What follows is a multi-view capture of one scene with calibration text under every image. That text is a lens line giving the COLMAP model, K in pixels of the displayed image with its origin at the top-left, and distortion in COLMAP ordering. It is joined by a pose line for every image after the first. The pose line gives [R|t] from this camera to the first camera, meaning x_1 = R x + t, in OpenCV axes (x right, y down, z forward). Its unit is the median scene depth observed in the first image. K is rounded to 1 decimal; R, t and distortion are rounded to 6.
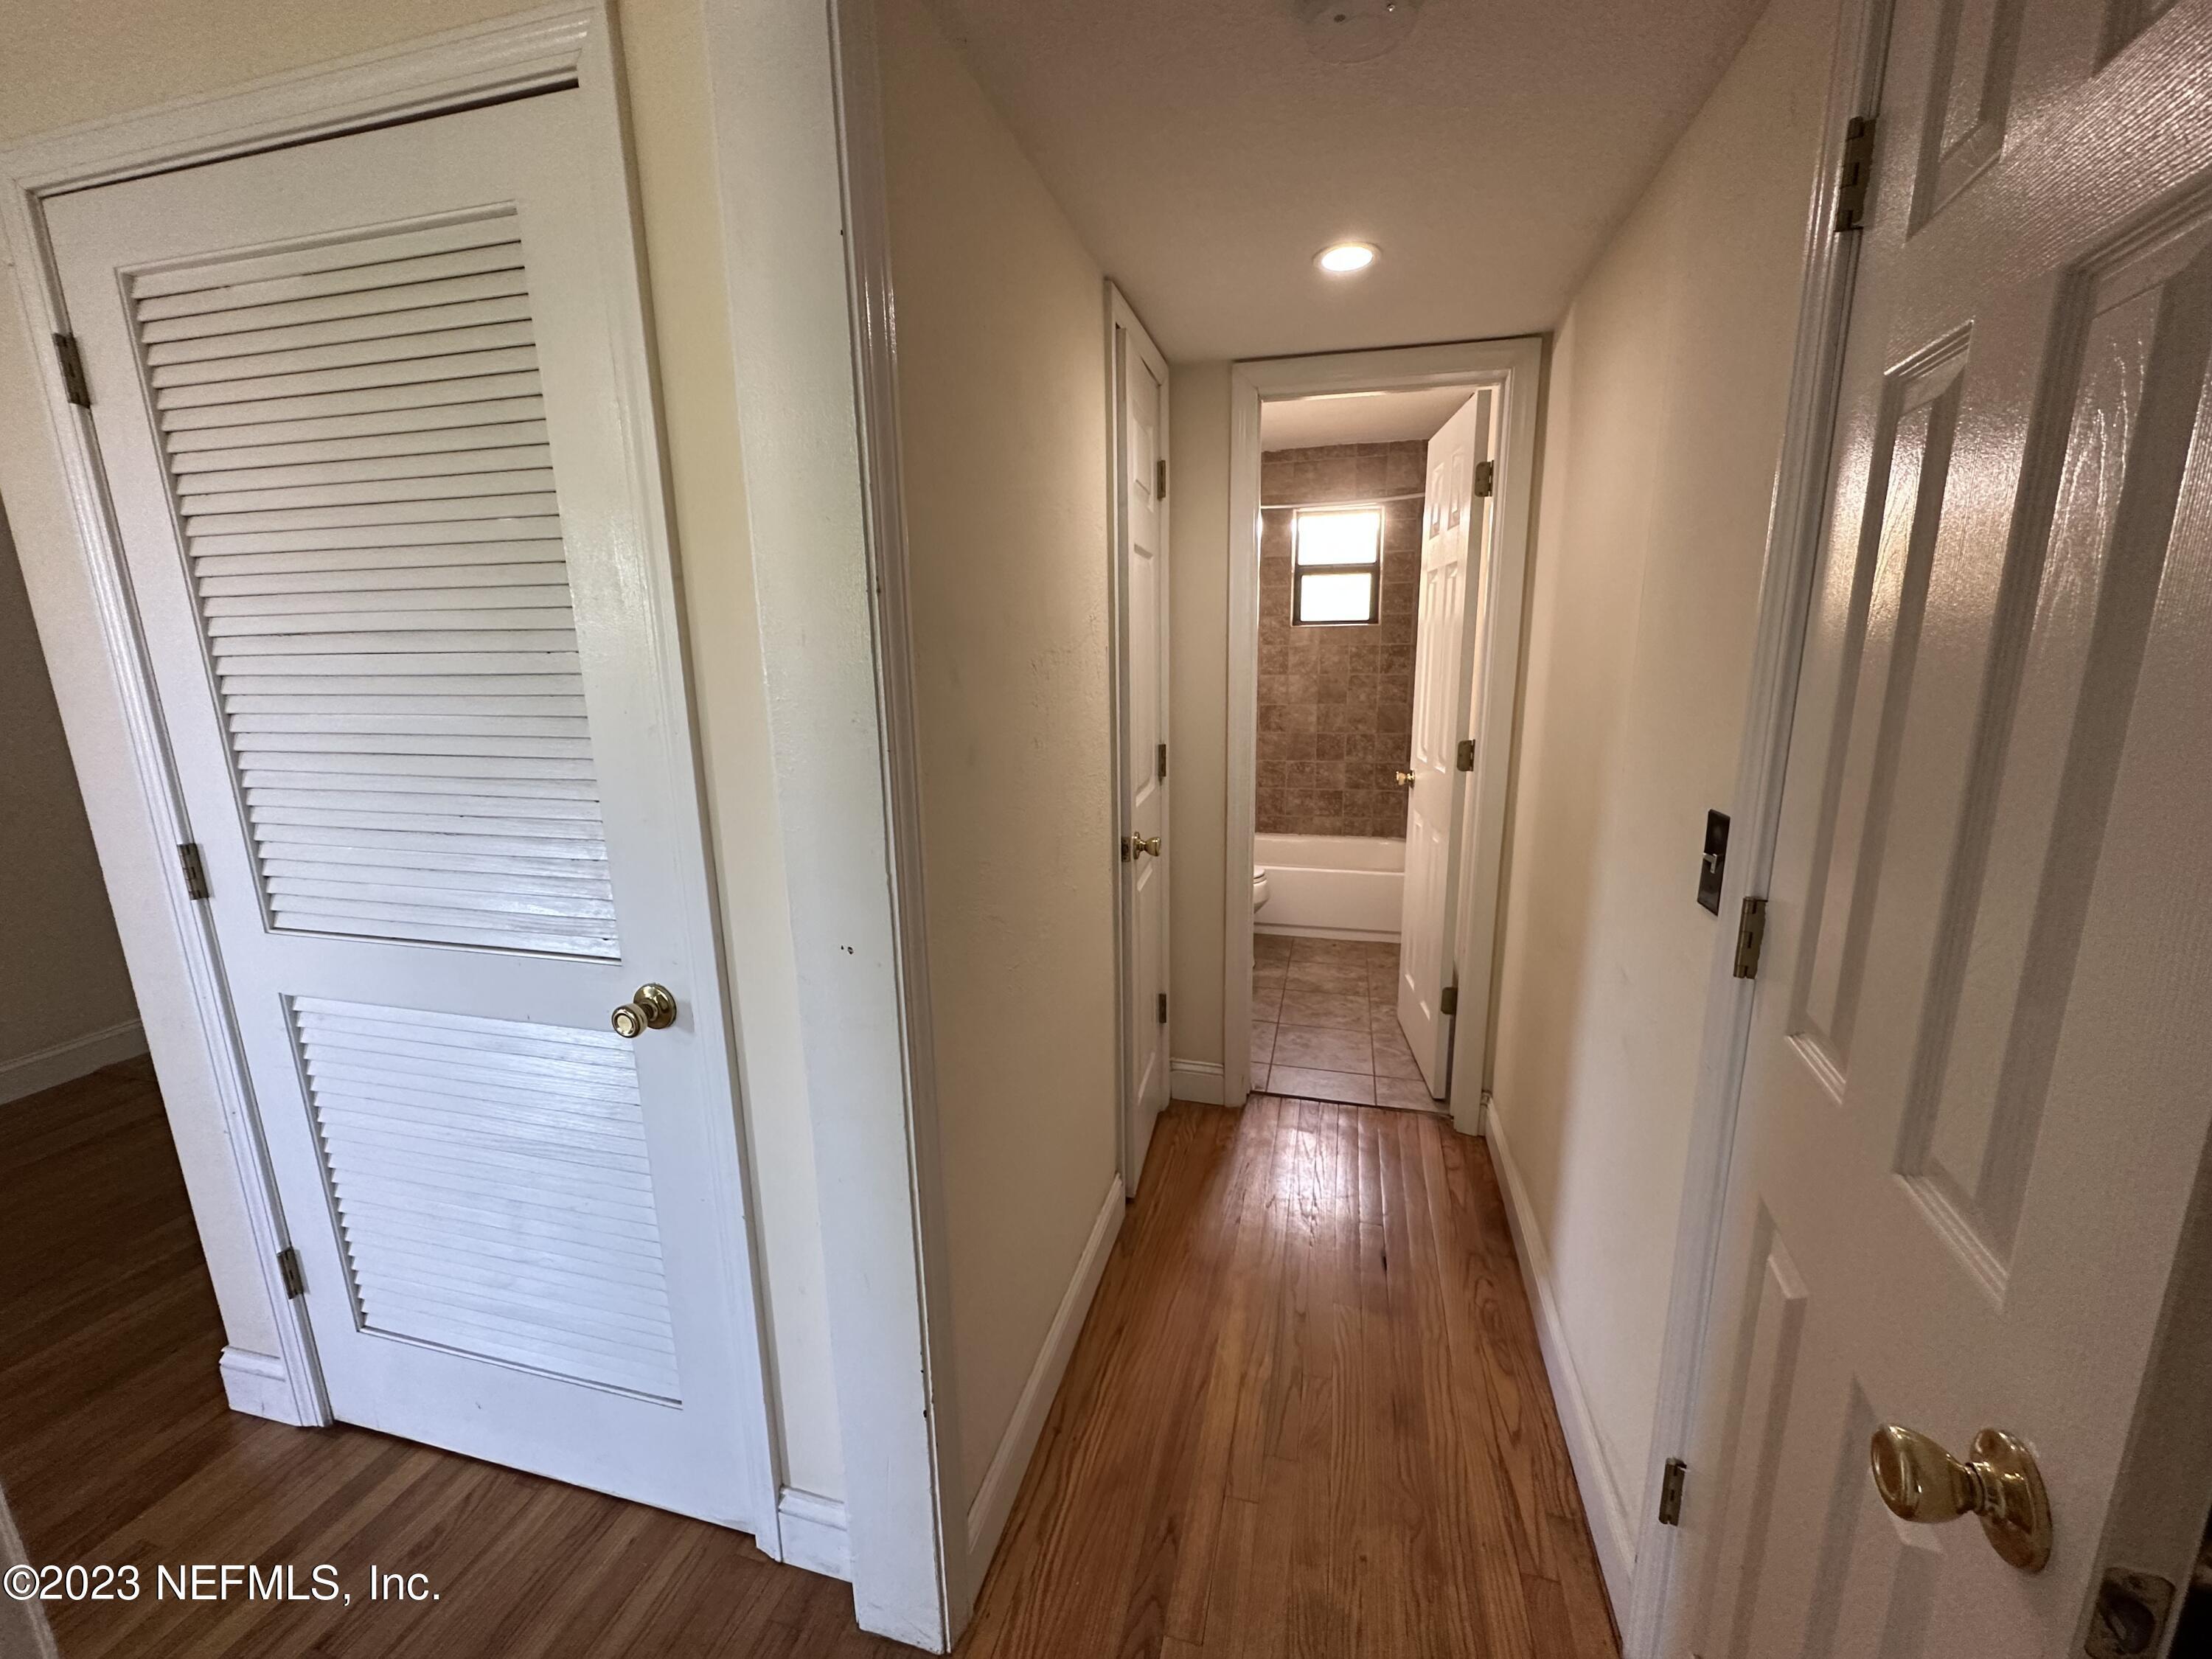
lens RADIAL K [[881.4, 0, 1110.1], [0, 881.4, 837.7], [0, 0, 1]] dist [-0.000558, -0.000500]
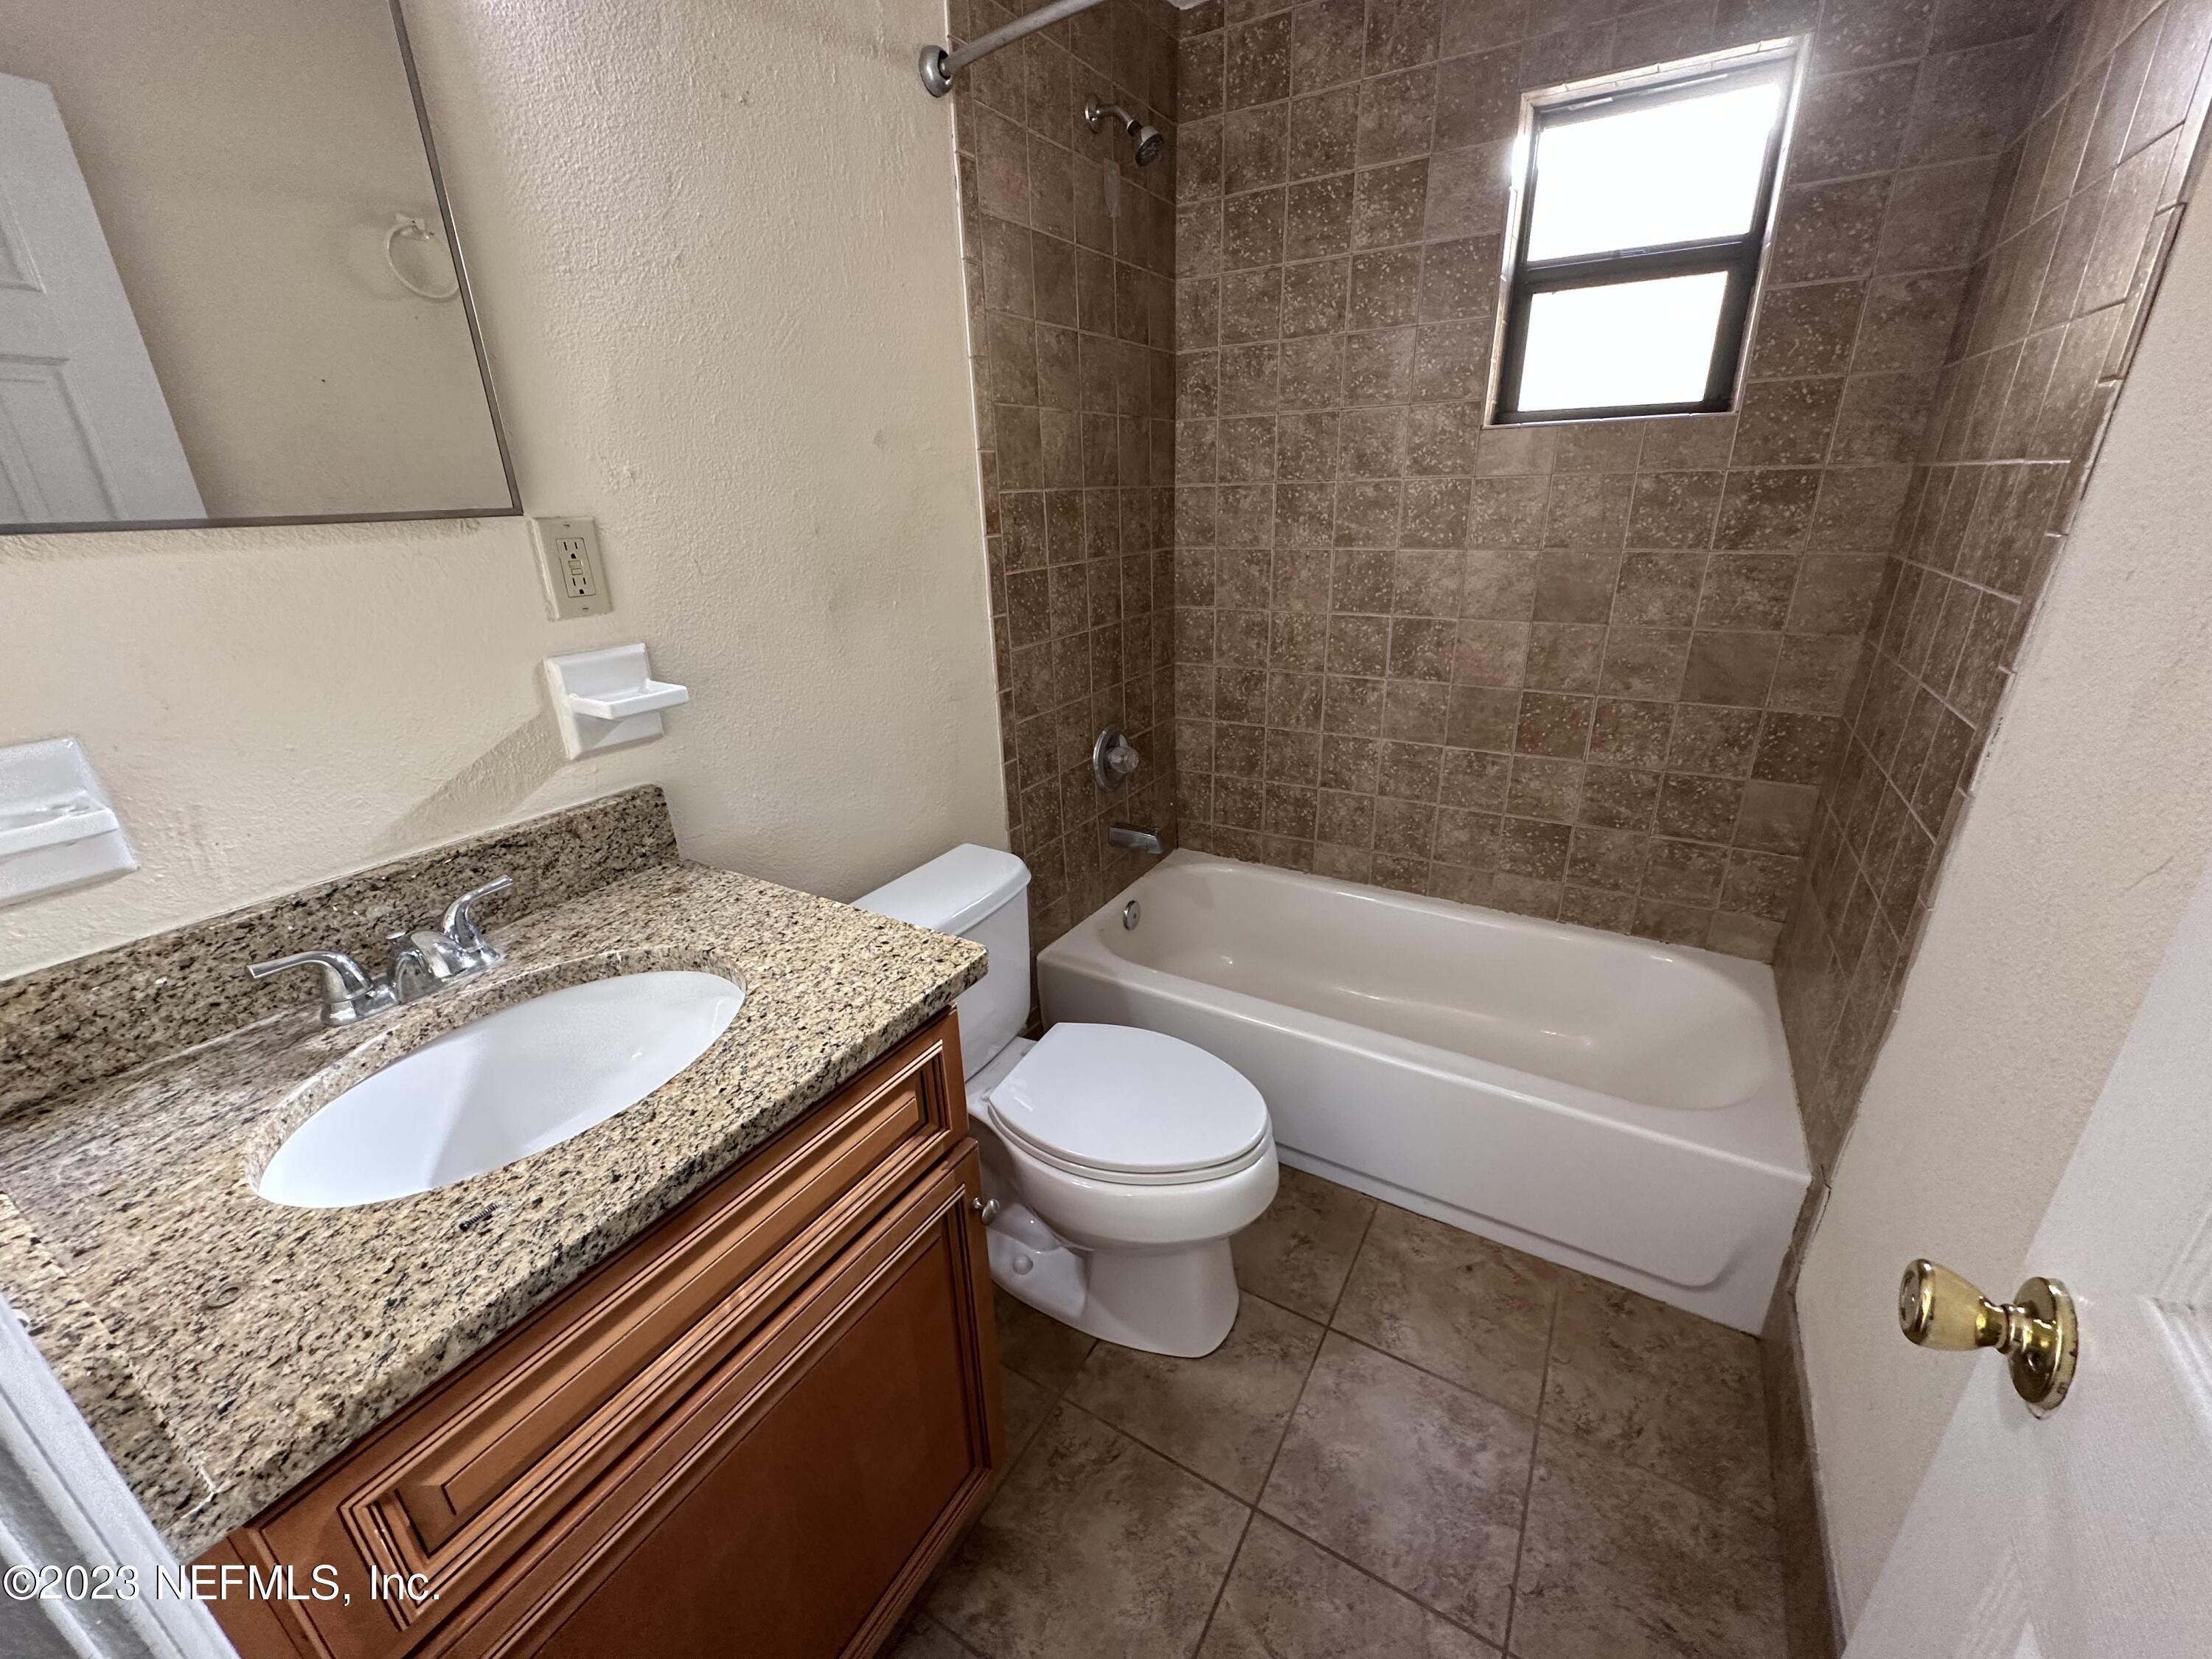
lens RADIAL K [[881.4, 0, 1110.8], [0, 881.4, 829.2], [0, 0, 1]] dist [-0.000558, -0.000500]
pose [[0.961710, 0.087921, -0.259584, 0.159974], [-0.042798, 0.983705, 0.174623, -0.119231], [0.270707, -0.156827, 0.949802, 0.531812]]
